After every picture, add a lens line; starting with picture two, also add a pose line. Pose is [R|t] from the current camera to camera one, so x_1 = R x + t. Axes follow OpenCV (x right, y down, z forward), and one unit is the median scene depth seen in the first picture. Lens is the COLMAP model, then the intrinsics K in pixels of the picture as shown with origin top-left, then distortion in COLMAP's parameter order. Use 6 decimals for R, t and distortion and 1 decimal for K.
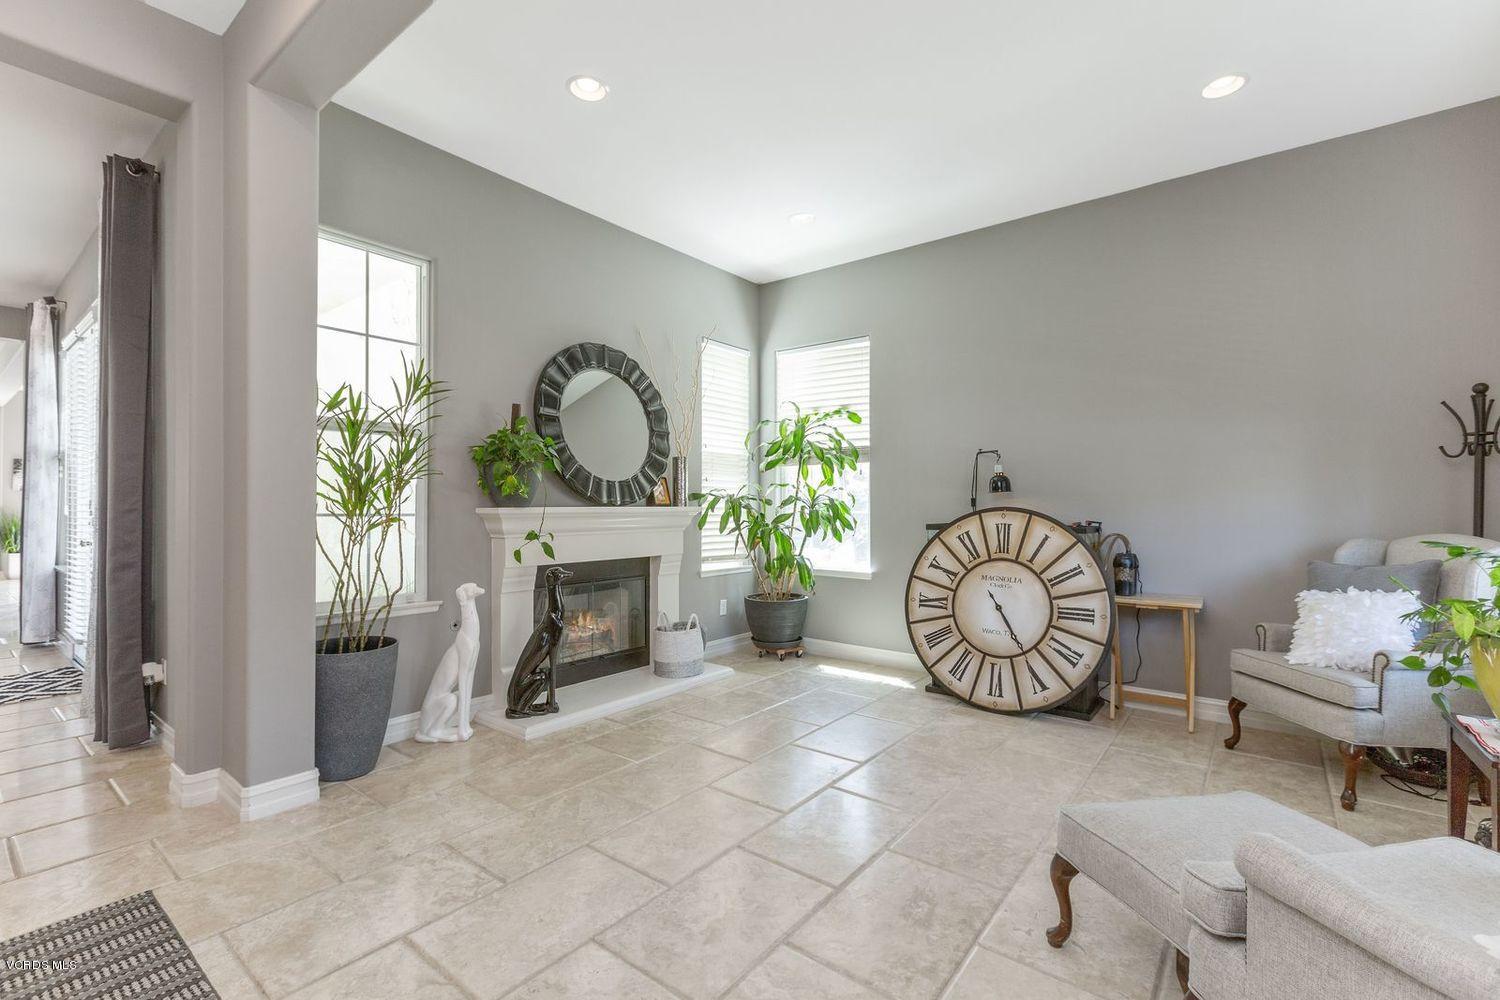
lens RADIAL K [[665.0, 0, 749.5], [0, 665.0, 500.1], [0, 0, 1]] dist [-0.001365, 0.000148]
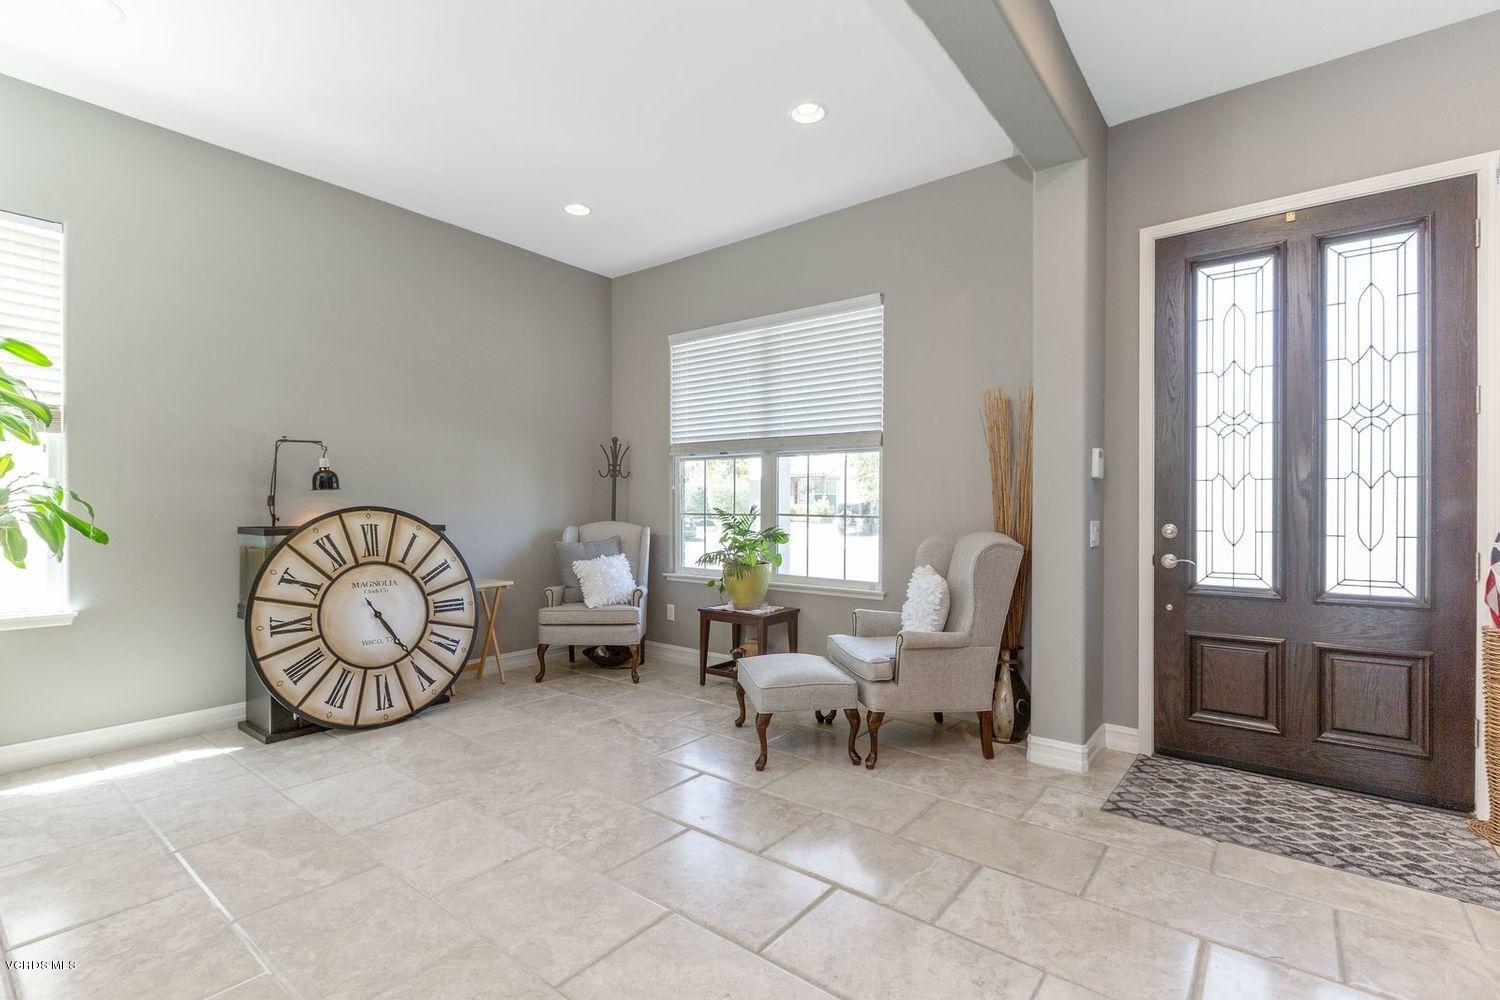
lens RADIAL K [[693.9, 0, 748.9], [0, 693.9, 505.0], [0, 0, 1]] dist [-0.004397, -0.000429]
pose [[-0.005439, -0.002847, 0.999981, -0.602600], [-0.012216, 0.999922, 0.002781, -0.000675], [-0.999911, -0.012201, -0.005473, 0.491592]]
